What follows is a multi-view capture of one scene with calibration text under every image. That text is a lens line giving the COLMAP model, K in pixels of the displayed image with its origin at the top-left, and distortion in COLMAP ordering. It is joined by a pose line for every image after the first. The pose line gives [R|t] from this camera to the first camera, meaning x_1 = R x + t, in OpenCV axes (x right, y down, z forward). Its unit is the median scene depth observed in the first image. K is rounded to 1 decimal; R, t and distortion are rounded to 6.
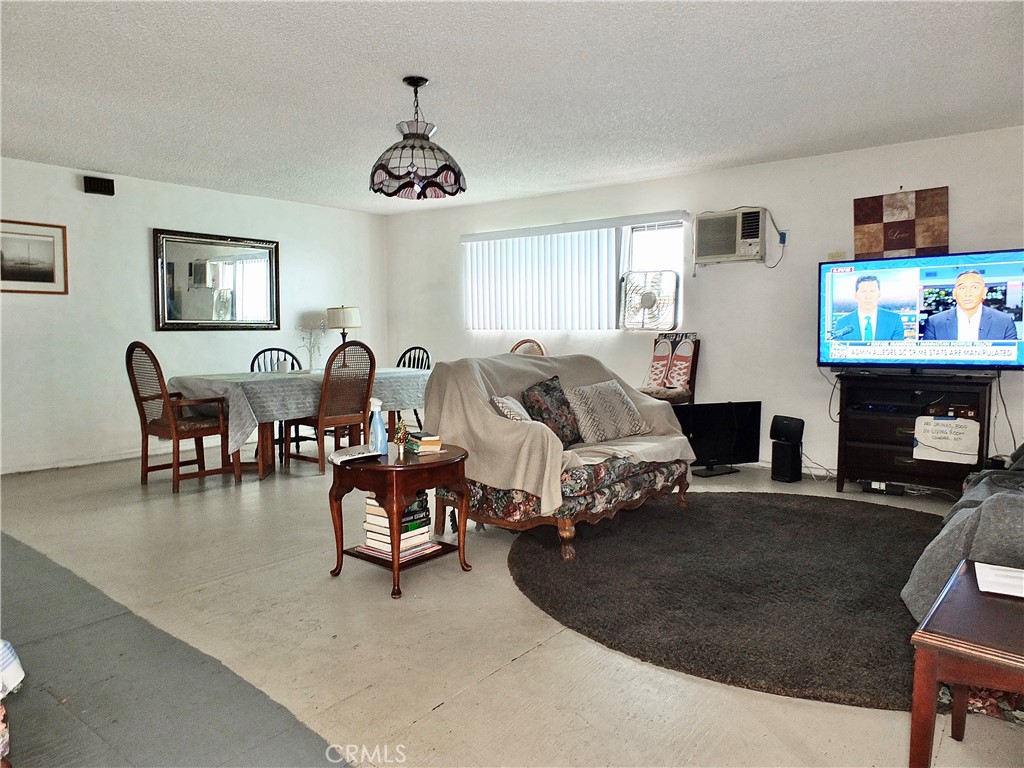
lens RADIAL K [[692.5, 0, 512.0], [0, 692.5, 384.0], [0, 0, 1]] dist [-0.027644, 0.003101]
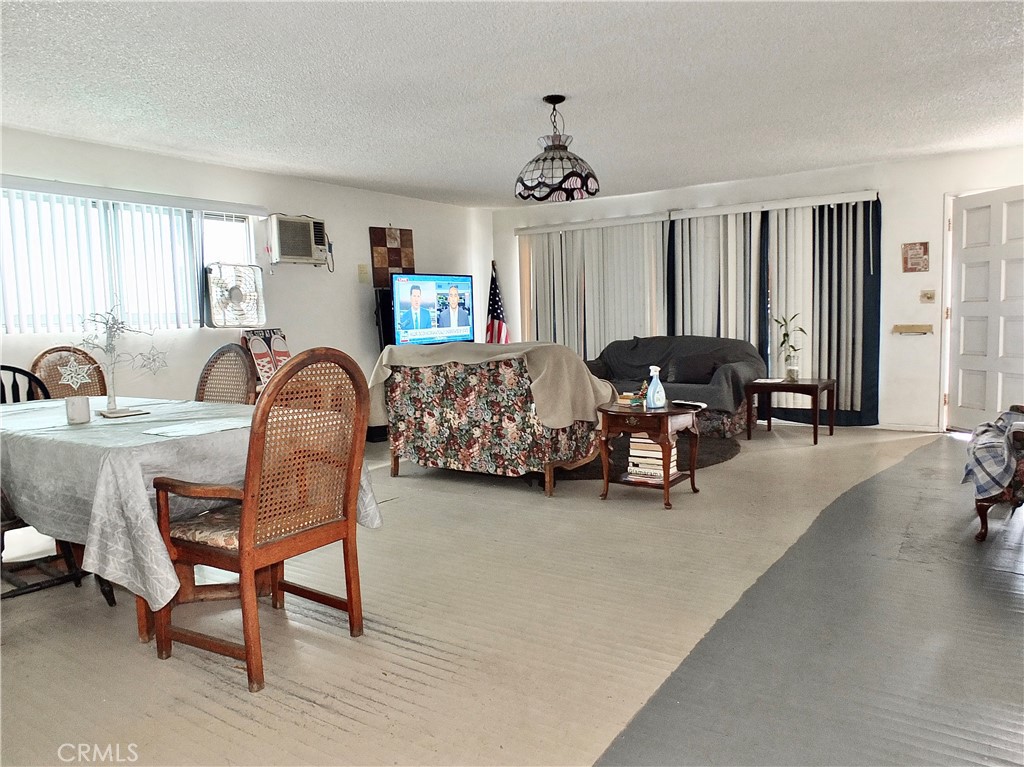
lens RADIAL K [[738.2, 0, 512.0], [0, 738.2, 383.5], [0, 0, 1]] dist [-0.022908, 0.001364]
pose [[-0.068743, -0.085952, 0.993925, -1.072026], [0.103439, 0.990298, 0.092792, -0.073175], [-0.992257, 0.109189, -0.059185, 0.901674]]
